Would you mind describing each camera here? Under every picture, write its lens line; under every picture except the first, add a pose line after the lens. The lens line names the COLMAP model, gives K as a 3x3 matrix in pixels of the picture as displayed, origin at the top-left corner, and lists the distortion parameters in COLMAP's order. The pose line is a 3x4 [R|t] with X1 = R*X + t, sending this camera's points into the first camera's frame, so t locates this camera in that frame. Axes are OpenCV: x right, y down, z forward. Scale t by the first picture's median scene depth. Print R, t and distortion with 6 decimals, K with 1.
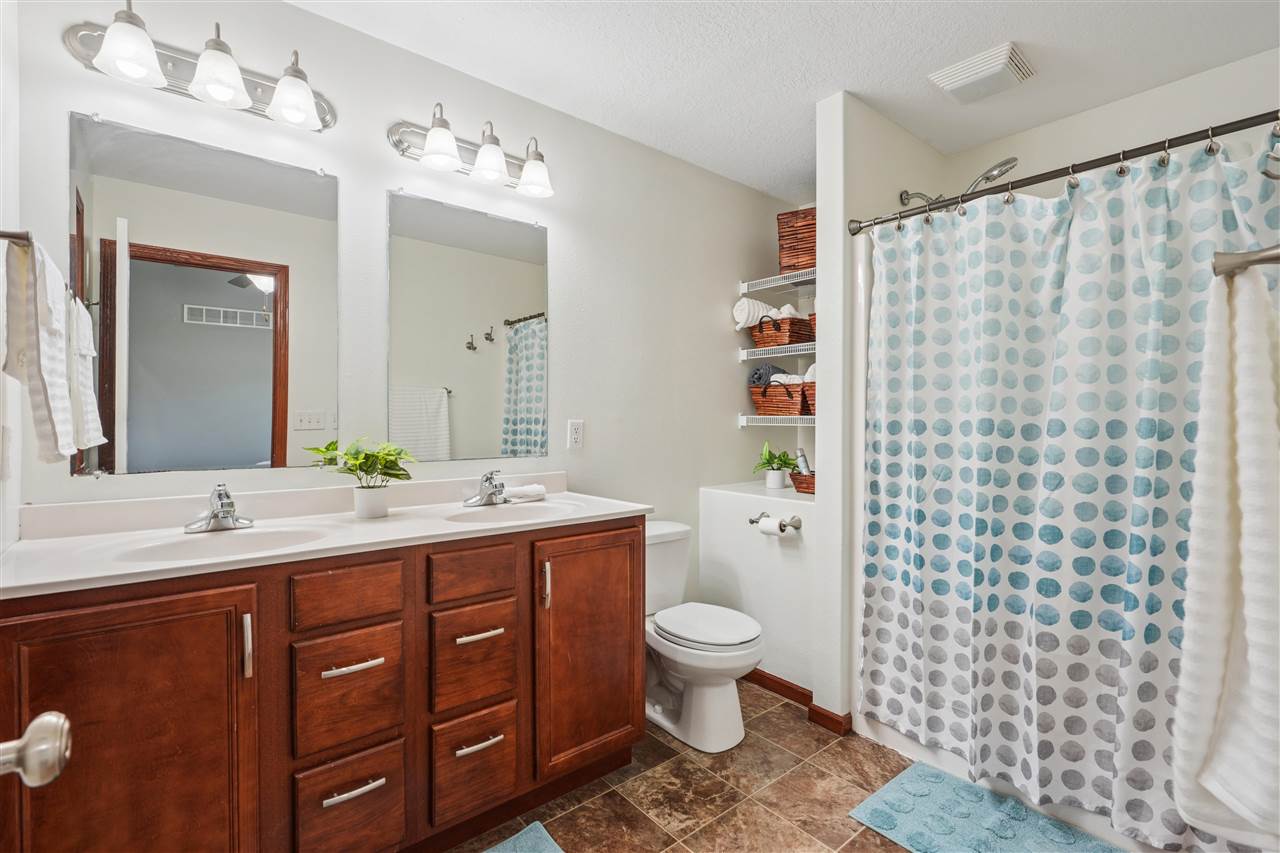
lens RADIAL K [[572.4, 0, 640.7], [0, 572.4, 430.1], [0, 0, 1]] dist [-0.008389, 0.000413]
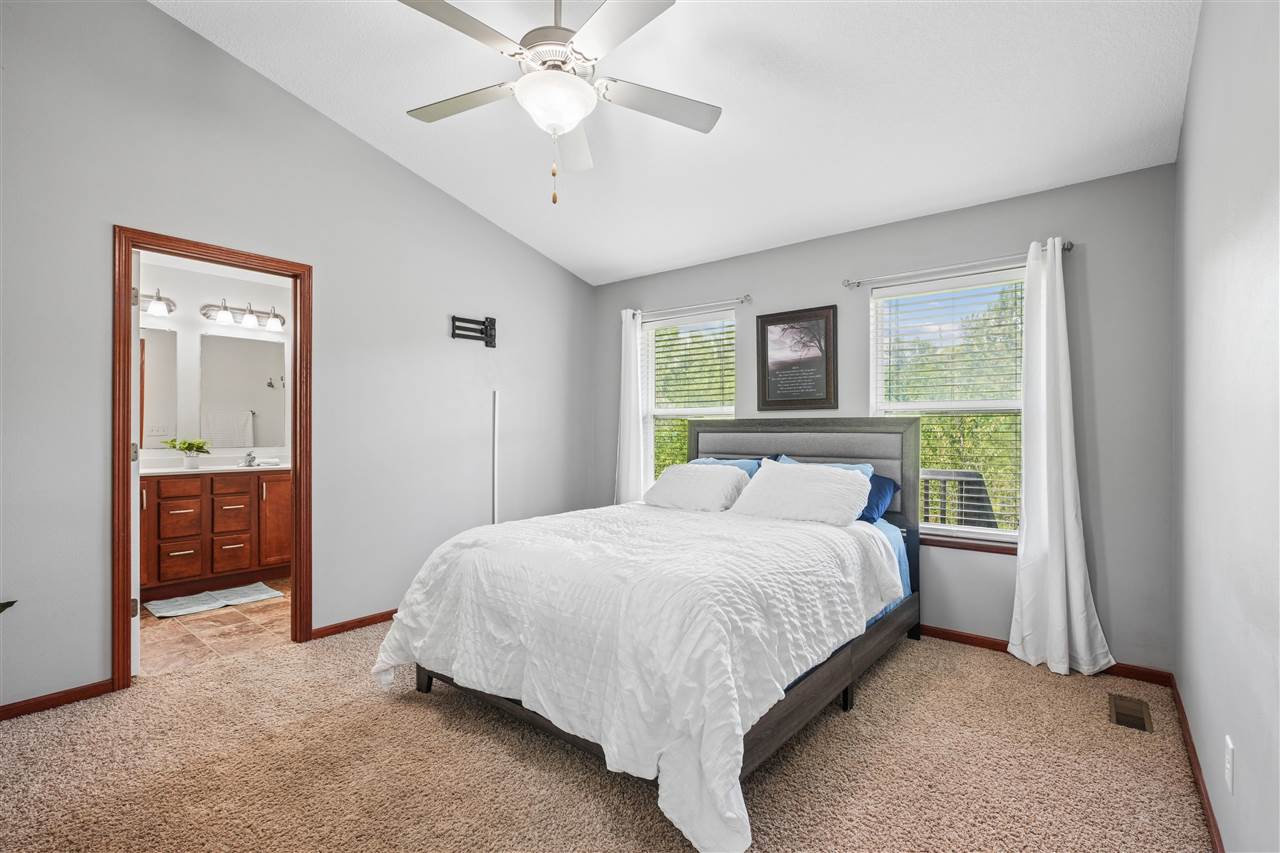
lens RADIAL K [[580.8, 0, 633.6], [0, 580.8, 438.7], [0, 0, 1]] dist [-0.001000, 0.000040]
pose [[0.984859, -0.000214, 0.173357, 1.069884], [0.000941, 0.999991, -0.004114, 0.036475], [-0.173355, 0.004214, 0.984850, -1.978801]]
